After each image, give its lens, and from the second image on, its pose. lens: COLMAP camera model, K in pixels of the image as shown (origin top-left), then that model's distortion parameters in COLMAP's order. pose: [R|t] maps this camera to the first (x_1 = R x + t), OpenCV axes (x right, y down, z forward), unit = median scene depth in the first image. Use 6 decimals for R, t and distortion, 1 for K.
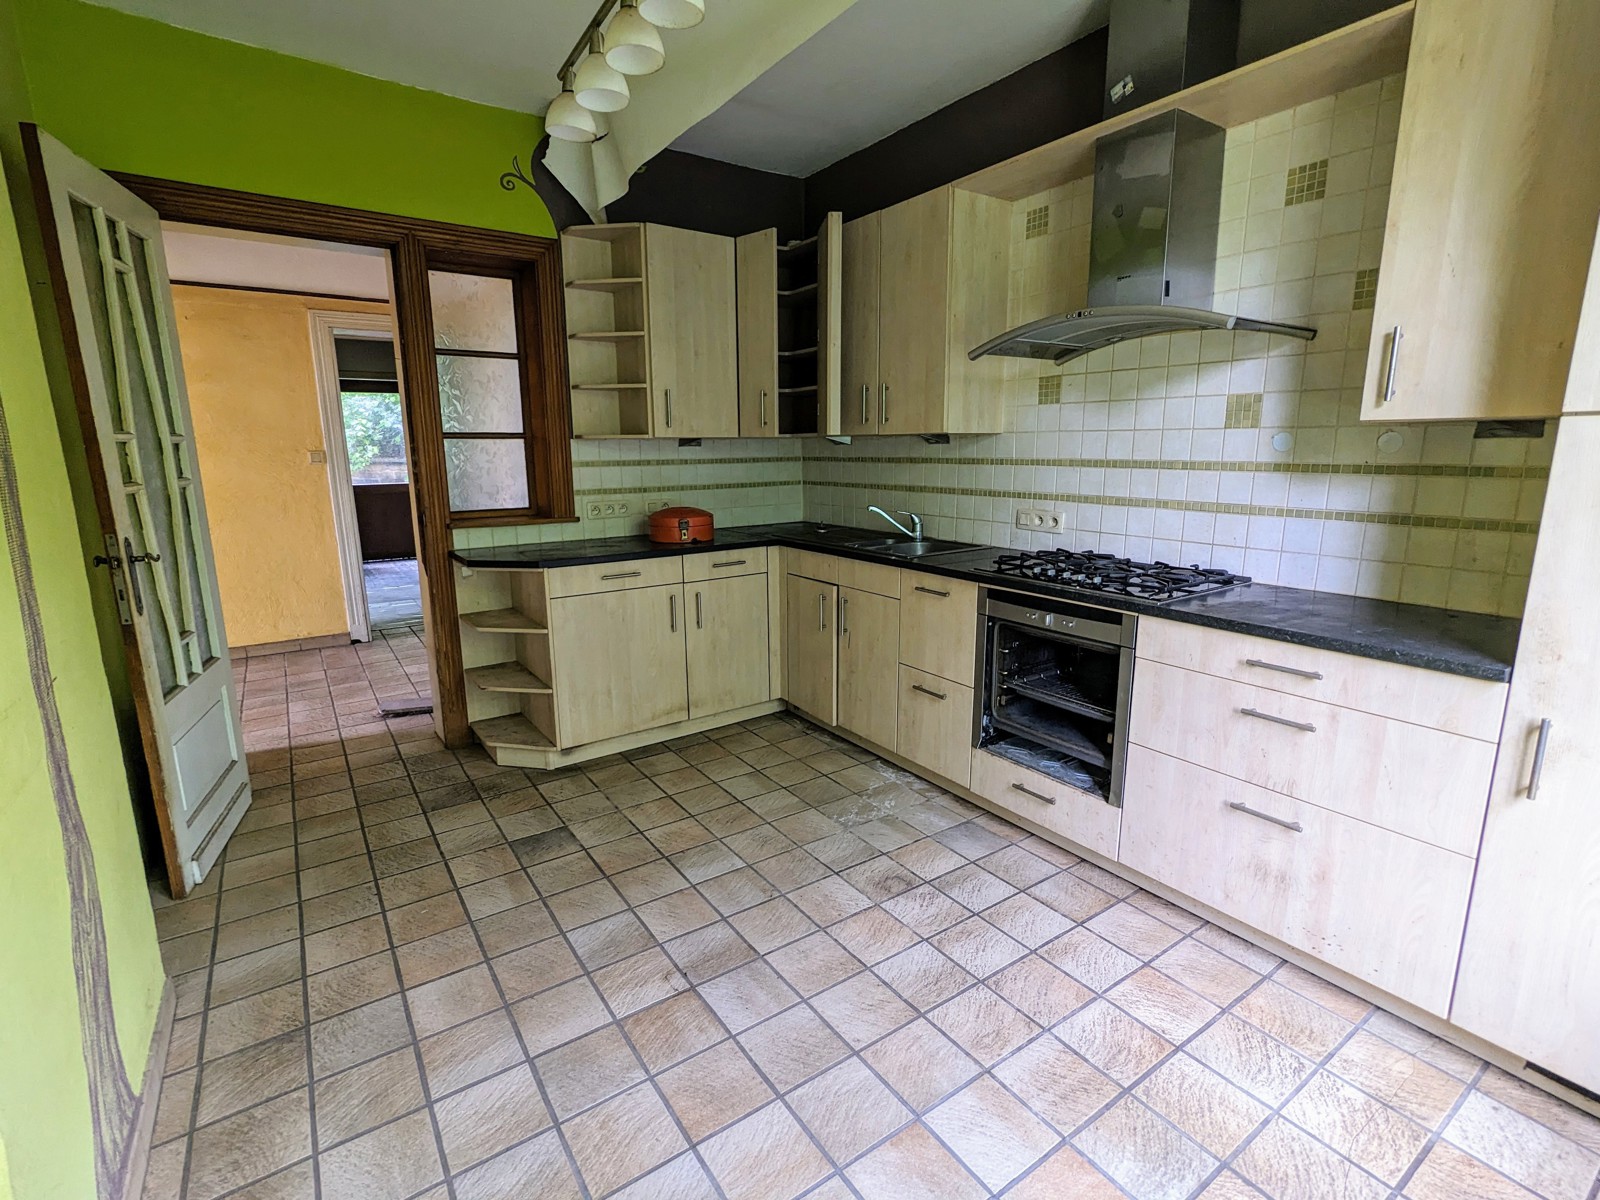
lens RADIAL K [[756.6, 0, 796.7], [0, 756.6, 598.1], [0, 0, 1]] dist [-0.009360, 0.006106]
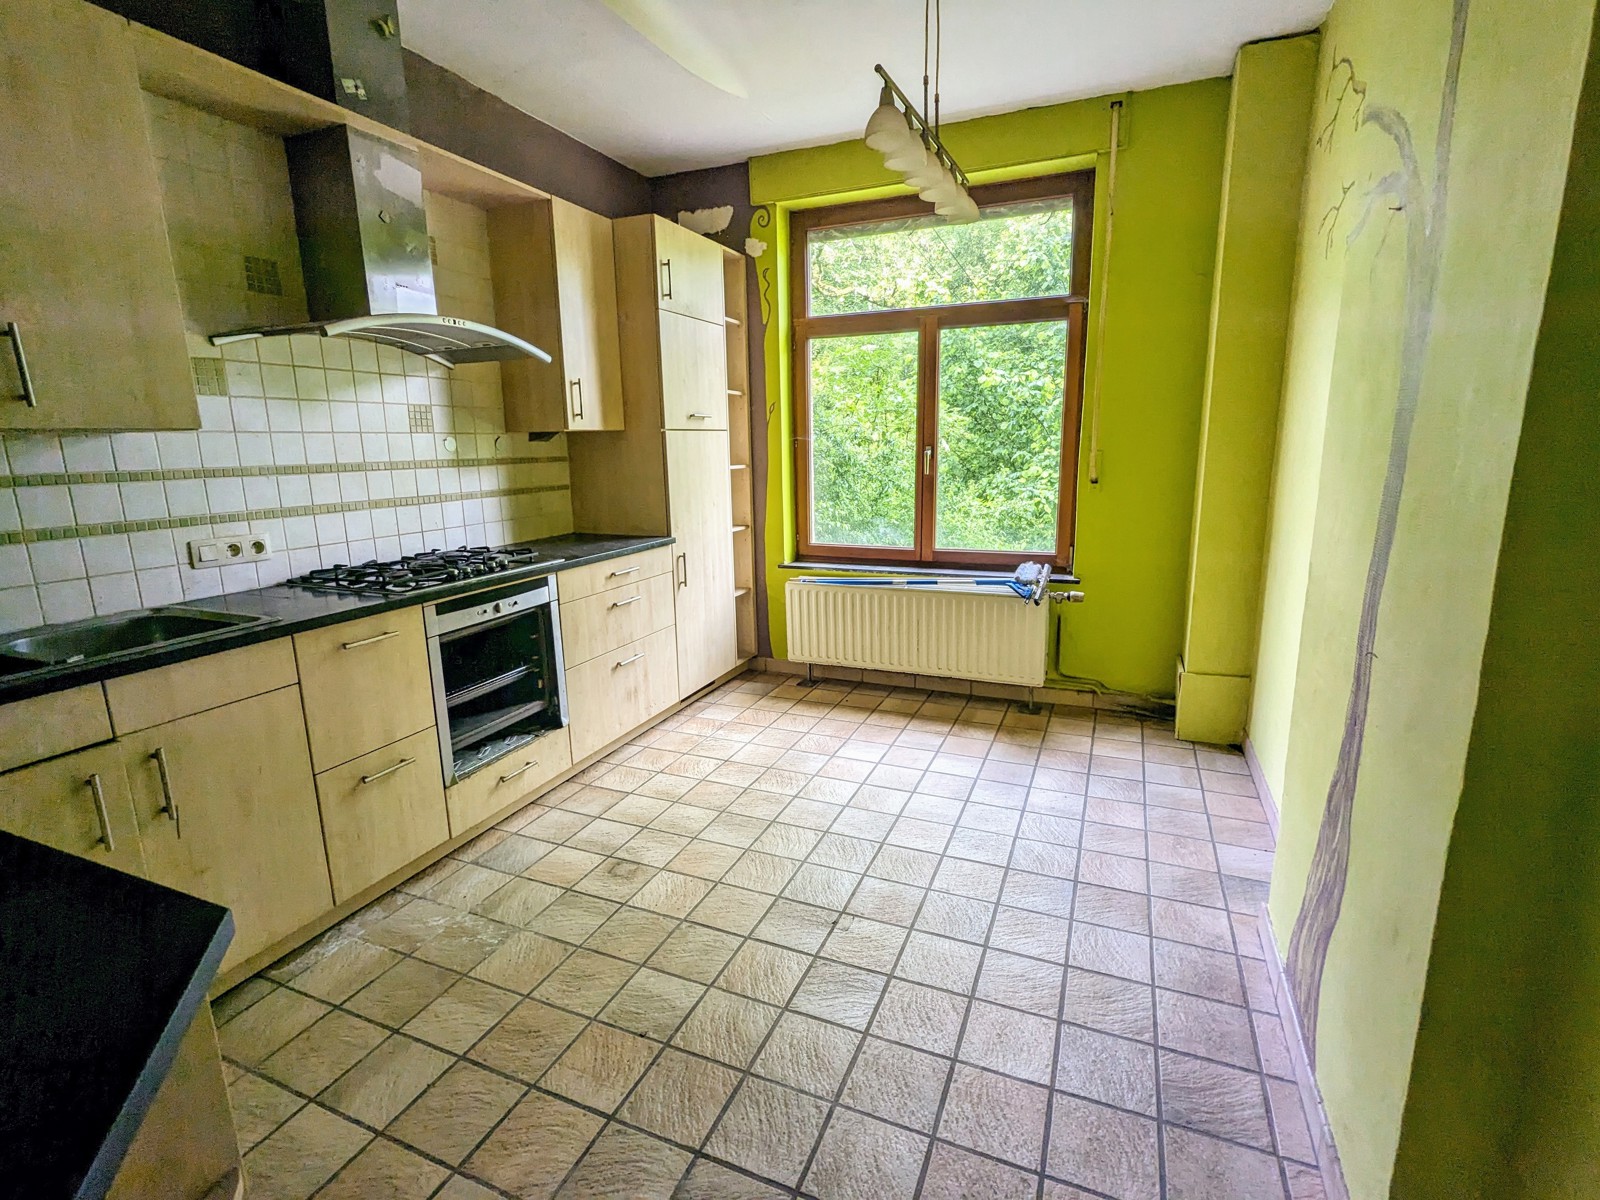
lens RADIAL K [[756.6, 0, 796.7], [0, 756.6, 598.1], [0, 0, 1]] dist [-0.009360, 0.006106]
pose [[-0.539258, -0.154264, 0.827891, -0.790759], [0.189891, 0.935488, 0.298001, -0.226714], [-0.820452, 0.317908, -0.475176, 1.180940]]
